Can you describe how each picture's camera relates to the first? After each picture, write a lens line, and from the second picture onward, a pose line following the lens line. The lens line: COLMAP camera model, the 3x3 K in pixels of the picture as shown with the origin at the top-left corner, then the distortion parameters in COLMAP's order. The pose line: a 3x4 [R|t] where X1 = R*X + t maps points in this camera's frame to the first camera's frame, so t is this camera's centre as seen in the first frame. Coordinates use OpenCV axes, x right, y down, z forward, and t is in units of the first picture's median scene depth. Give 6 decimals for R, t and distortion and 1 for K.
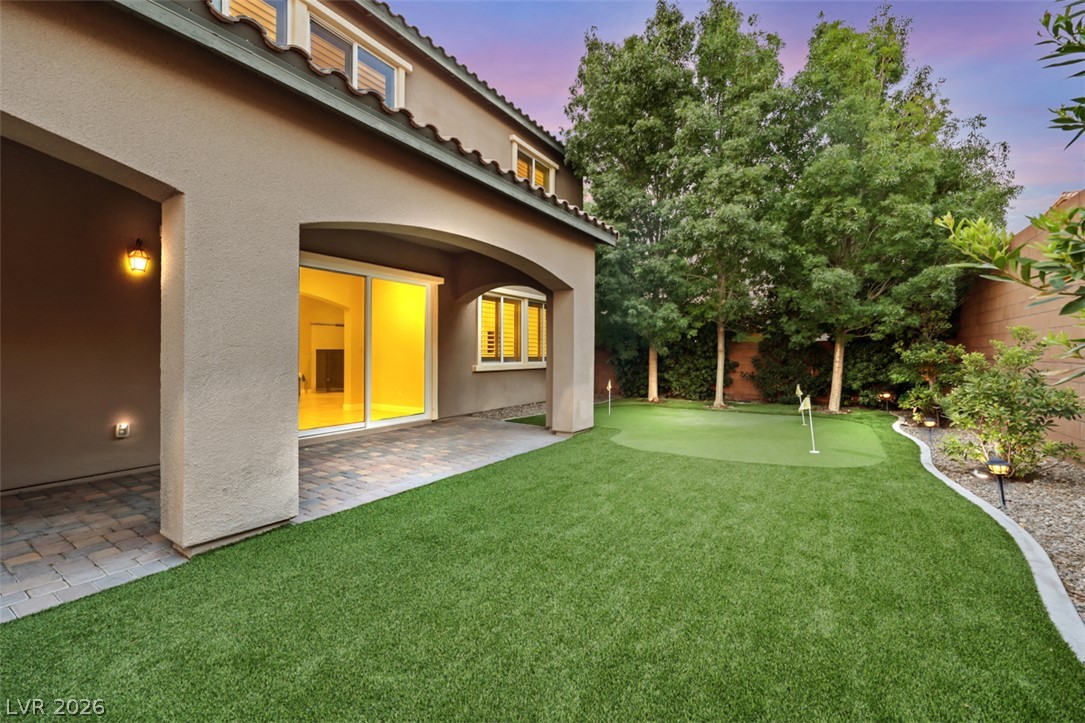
lens RADIAL K [[458.9, 0, 549.6], [0, 458.9, 357.1], [0, 0, 1]] dist [-0.002326, 0.000462]
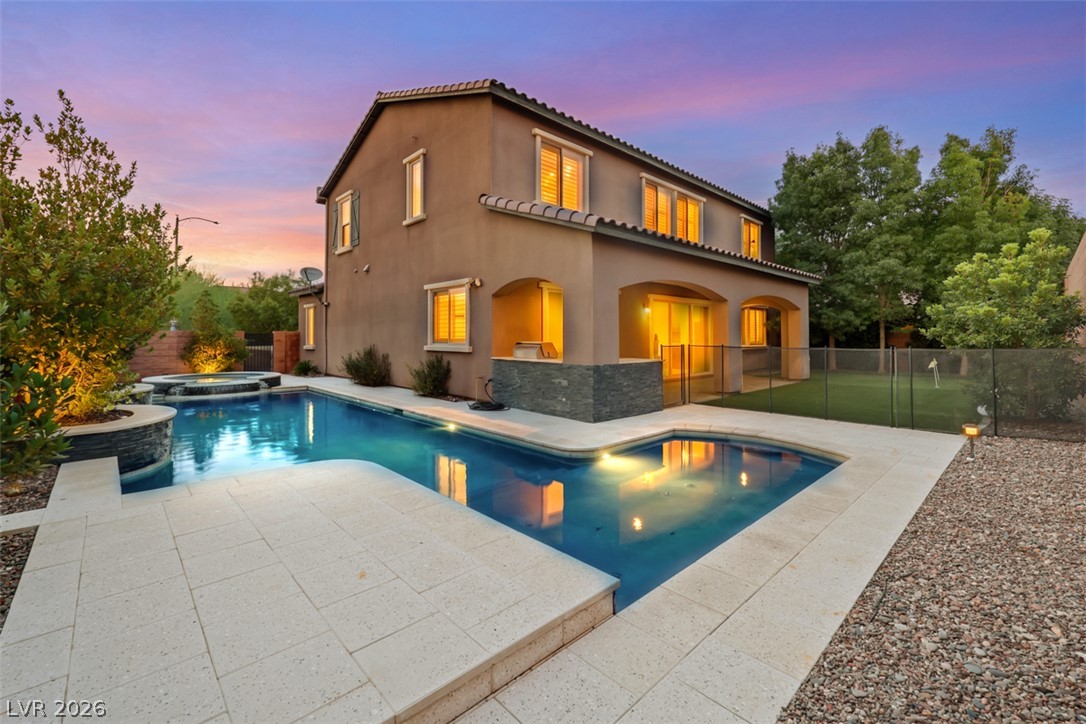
lens RADIAL K [[459.3, 0, 551.8], [0, 459.3, 327.8], [0, 0, 1]] dist [-0.002326, 0.000462]
pose [[0.968768, -0.009831, -0.247775, -0.405899], [0.003221, 0.999628, -0.027070, -0.011374], [0.247949, 0.025427, 0.968439, -0.982185]]
